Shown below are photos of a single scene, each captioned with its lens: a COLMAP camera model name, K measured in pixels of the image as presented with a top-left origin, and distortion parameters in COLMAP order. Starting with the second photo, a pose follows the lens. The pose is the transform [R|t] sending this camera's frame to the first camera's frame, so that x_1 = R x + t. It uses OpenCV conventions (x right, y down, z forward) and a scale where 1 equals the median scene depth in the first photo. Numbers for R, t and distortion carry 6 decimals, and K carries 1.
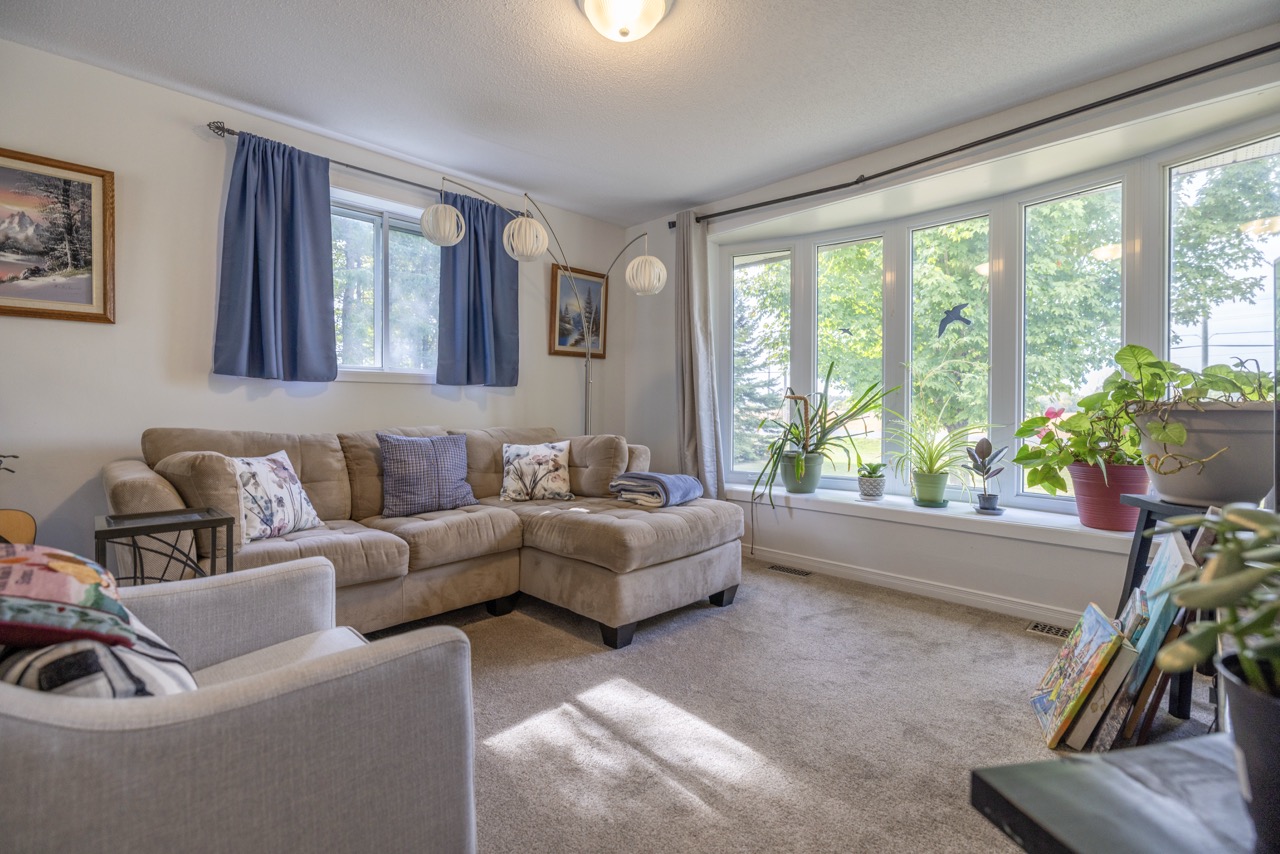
lens RADIAL K [[561.1, 0, 633.3], [0, 561.1, 415.6], [0, 0, 1]] dist [-0.002355, -0.000403]
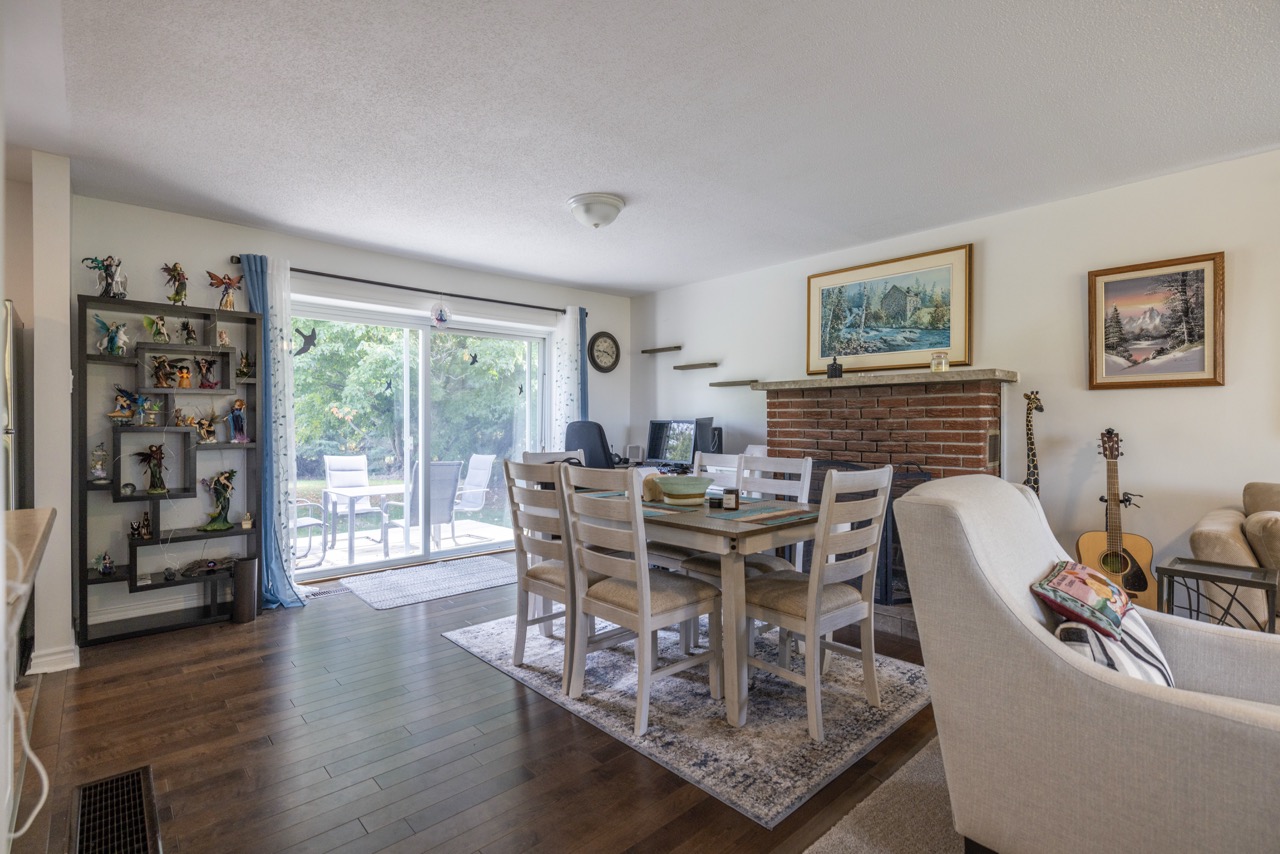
lens RADIAL K [[608.4, 0, 637.7], [0, 608.4, 421.2], [0, 0, 1]] dist [0.000832, -0.000074]
pose [[-0.035135, 0.000274, -0.999383, 0.346354], [-0.011317, 0.999936, 0.000672, -0.082797], [0.999318, 0.011334, -0.035130, -0.136203]]
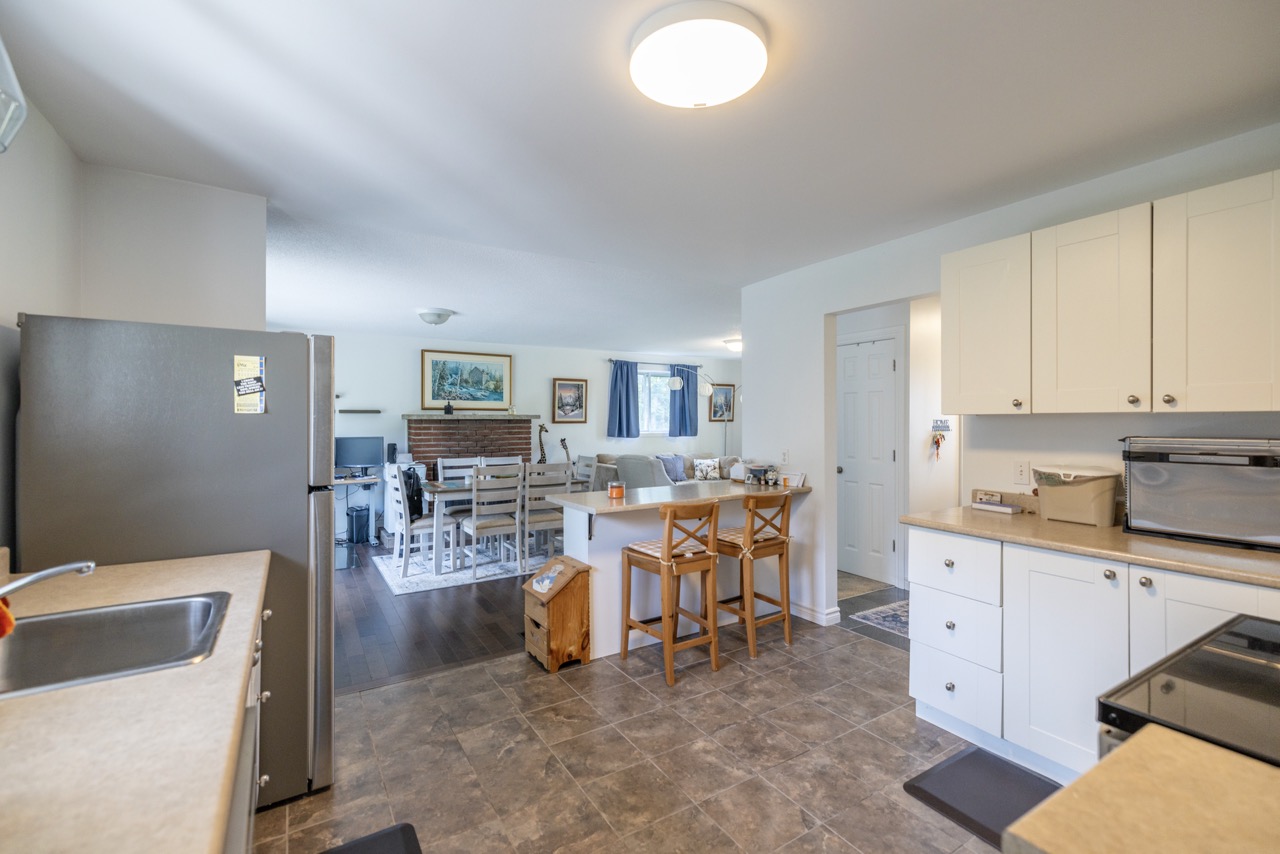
lens RADIAL K [[562.6, 0, 644.1], [0, 562.6, 424.7], [0, 0, 1]] dist [0.000253, 0.000003]
pose [[0.976492, -0.004893, -0.215498, 0.158961], [0.002861, 0.999948, -0.009742, -0.125288], [0.215535, 0.008896, 0.976456, -2.349579]]
